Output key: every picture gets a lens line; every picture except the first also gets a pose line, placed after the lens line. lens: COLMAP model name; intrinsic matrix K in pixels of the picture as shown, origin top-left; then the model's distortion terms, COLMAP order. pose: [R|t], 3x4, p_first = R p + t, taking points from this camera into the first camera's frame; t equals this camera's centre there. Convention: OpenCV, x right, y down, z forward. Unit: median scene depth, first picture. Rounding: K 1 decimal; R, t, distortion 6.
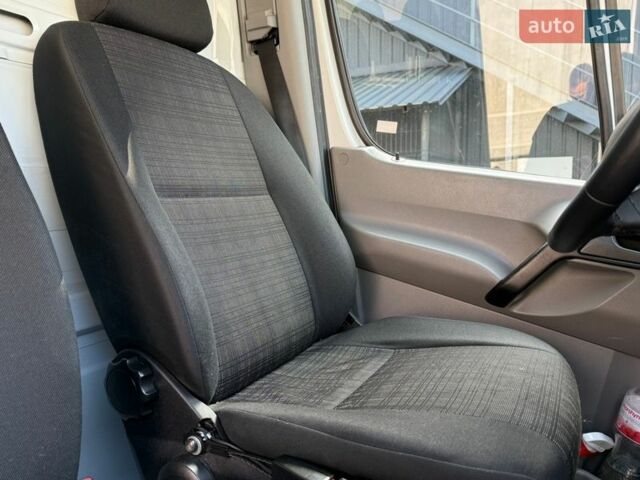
lens RADIAL K [[483.0, 0, 314.0], [0, 483.0, 252.6], [0, 0, 1]] dist [0.054974, -0.072441]
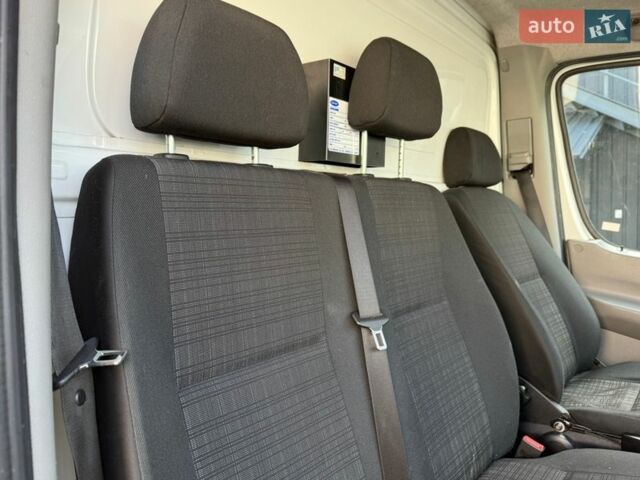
lens RADIAL K [[483.0, 0, 317.7], [0, 483.0, 258.9], [0, 0, 1]] dist [0.054974, -0.072441]
pose [[0.983974, 0.004716, -0.178251, -0.456020], [-0.013576, 0.998730, -0.048519, -0.083416], [0.177796, 0.050161, 0.982788, -0.582151]]
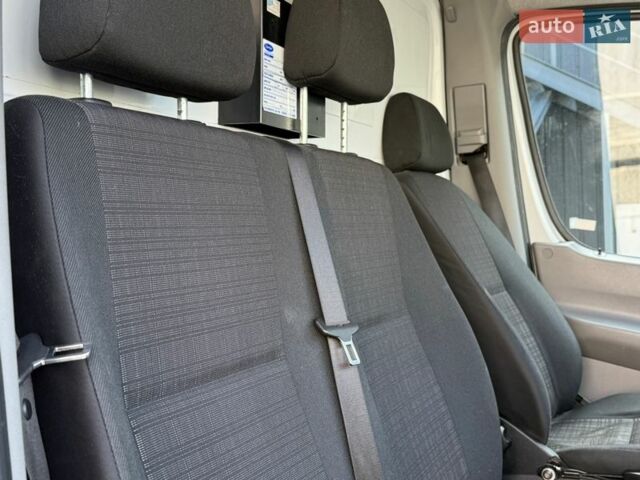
lens RADIAL K [[731.8, 0, 315.5], [0, 731.8, 269.6], [0, 0, 1]] dist [0.085664, 0.000000]
pose [[0.998675, -0.028582, 0.042798, -0.559954], [0.032263, 0.995604, -0.087927, -0.025507], [-0.040096, 0.089192, 0.995207, -0.685466]]
